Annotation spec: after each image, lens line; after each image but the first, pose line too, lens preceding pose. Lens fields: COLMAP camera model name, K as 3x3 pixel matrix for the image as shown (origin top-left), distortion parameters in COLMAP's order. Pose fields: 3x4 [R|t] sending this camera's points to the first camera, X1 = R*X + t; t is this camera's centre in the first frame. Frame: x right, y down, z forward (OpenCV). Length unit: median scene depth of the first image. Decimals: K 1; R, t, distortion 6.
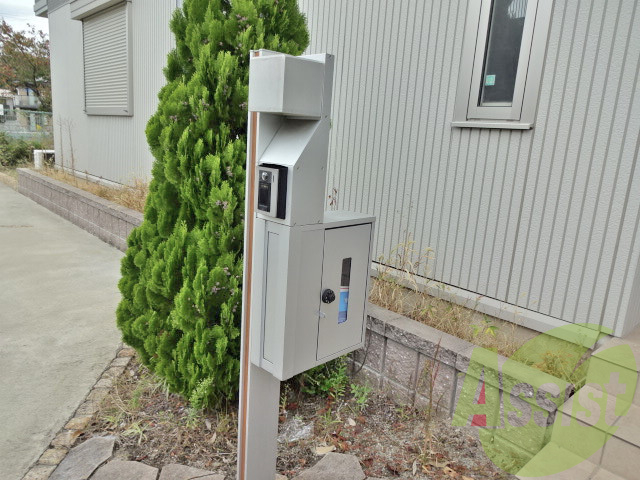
lens RADIAL K [[471.3, 0, 321.0], [0, 471.3, 236.7], [0, 0, 1]] dist [-0.009766, -0.002723]
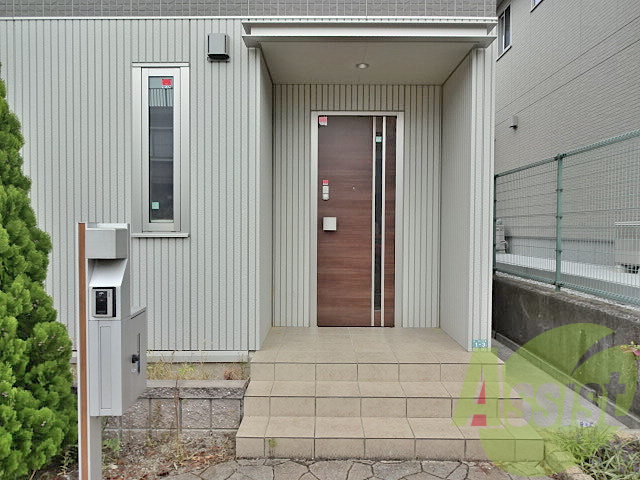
lens RADIAL K [[471.3, 0, 321.0], [0, 471.3, 236.7], [0, 0, 1]] dist [-0.009766, -0.002723]
pose [[0.675652, -0.085173, 0.732284, -0.450639], [0.199547, 0.977353, -0.070438, -0.028812], [-0.709701, 0.193717, 0.677347, -0.430060]]
